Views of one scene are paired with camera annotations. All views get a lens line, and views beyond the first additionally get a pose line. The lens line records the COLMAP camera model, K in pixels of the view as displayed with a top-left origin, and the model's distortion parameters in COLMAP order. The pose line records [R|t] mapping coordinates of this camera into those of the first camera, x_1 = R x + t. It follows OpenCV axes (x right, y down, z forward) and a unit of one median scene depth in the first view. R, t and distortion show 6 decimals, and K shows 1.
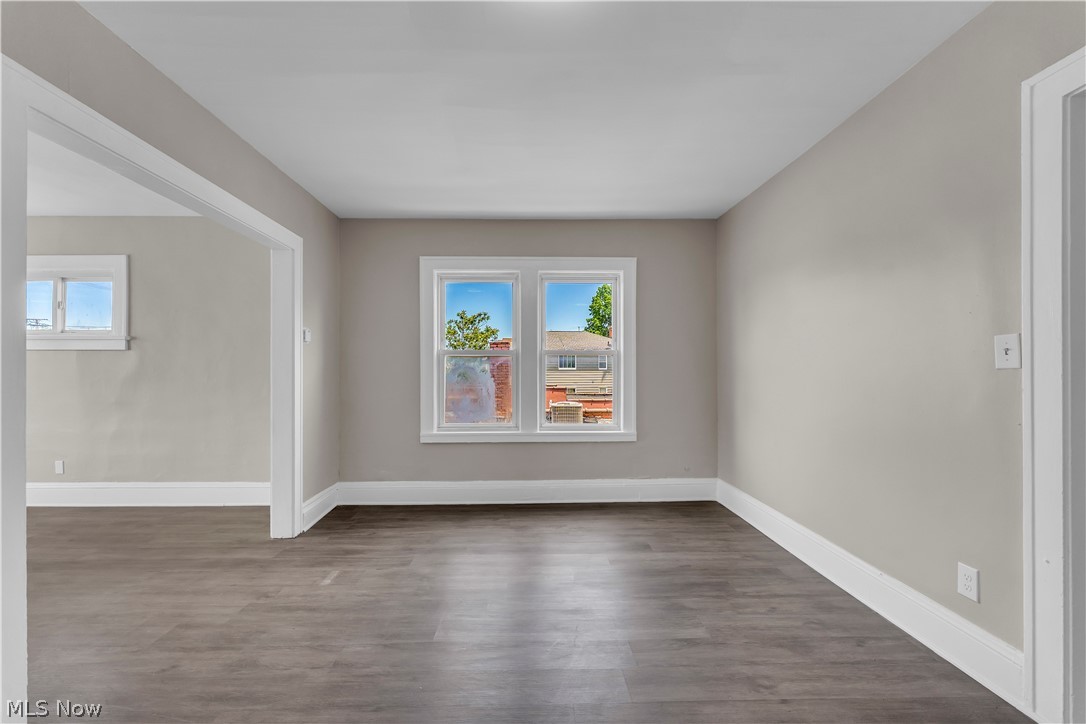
lens RADIAL K [[455.9, 0, 546.4], [0, 455.9, 368.5], [0, 0, 1]] dist [0.002291, 0.000435]
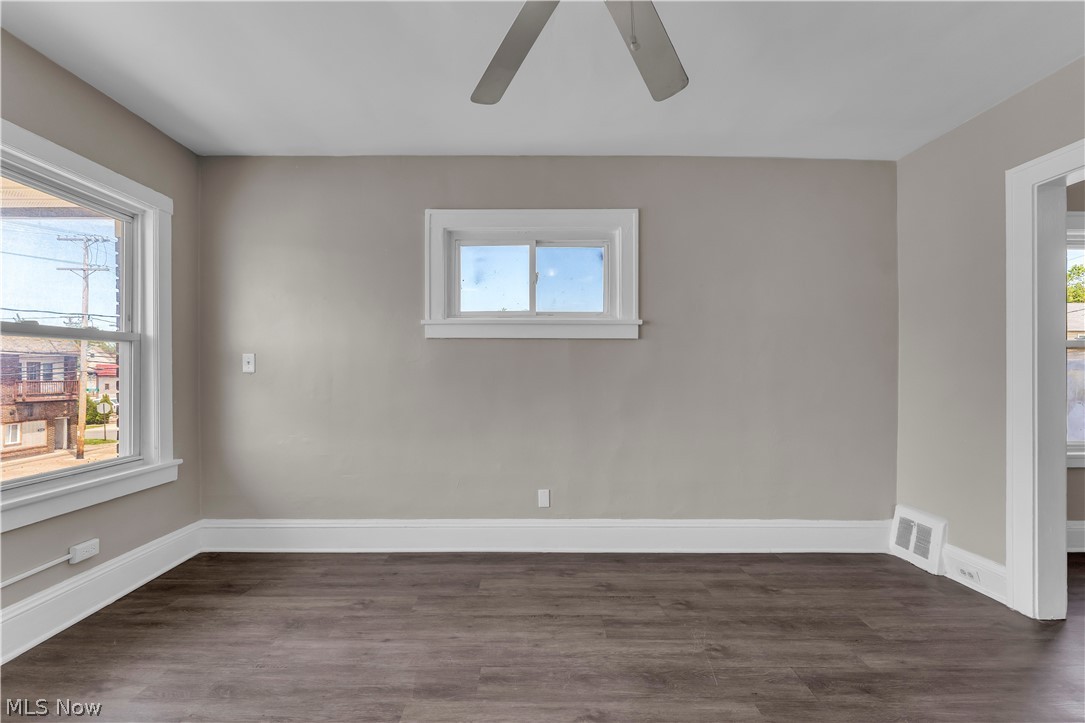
lens RADIAL K [[445.5, 0, 530.1], [0, 445.5, 373.0], [0, 0, 1]] dist [0.000926, 0.000327]
pose [[0.999995, 0.002038, -0.002233, -1.097109], [-0.002010, 0.999924, 0.012149, 0.005874], [0.002257, -0.012145, 0.999924, 0.290738]]
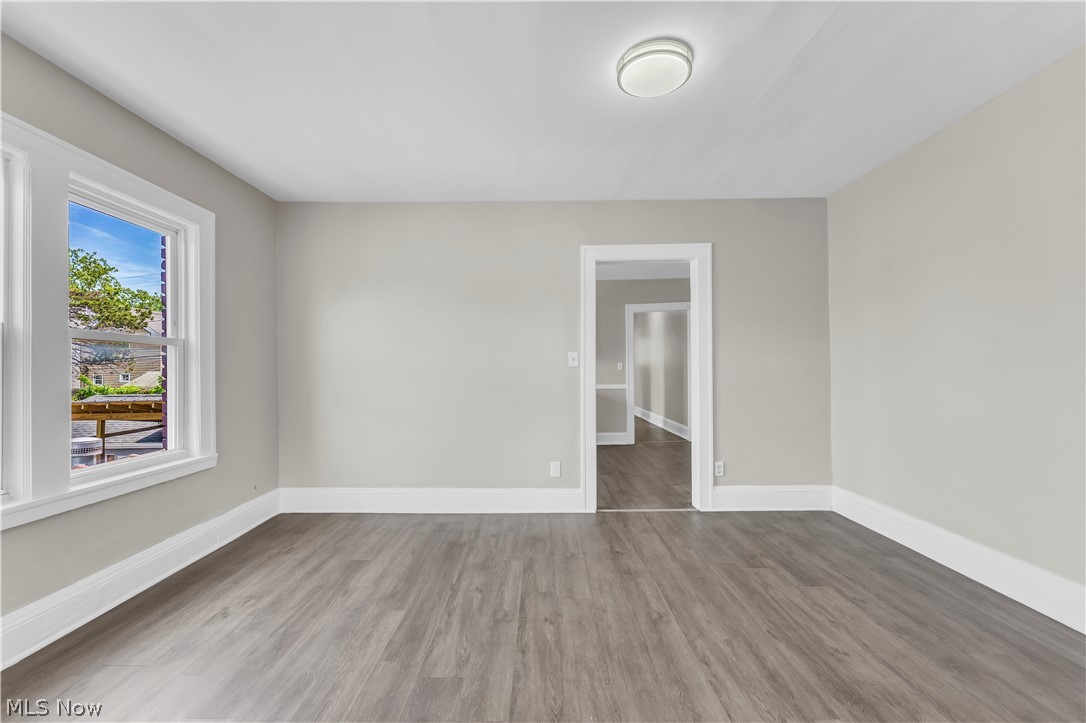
lens RADIAL K [[446.7, 0, 534.5], [0, 446.7, 370.9], [0, 0, 1]] dist [-0.000016, 0.000089]
pose [[0.024115, -0.003194, 0.999704, -0.501546], [0.000890, 0.999995, 0.003174, 0.005459], [-0.999709, 0.000814, 0.024118, 0.474140]]
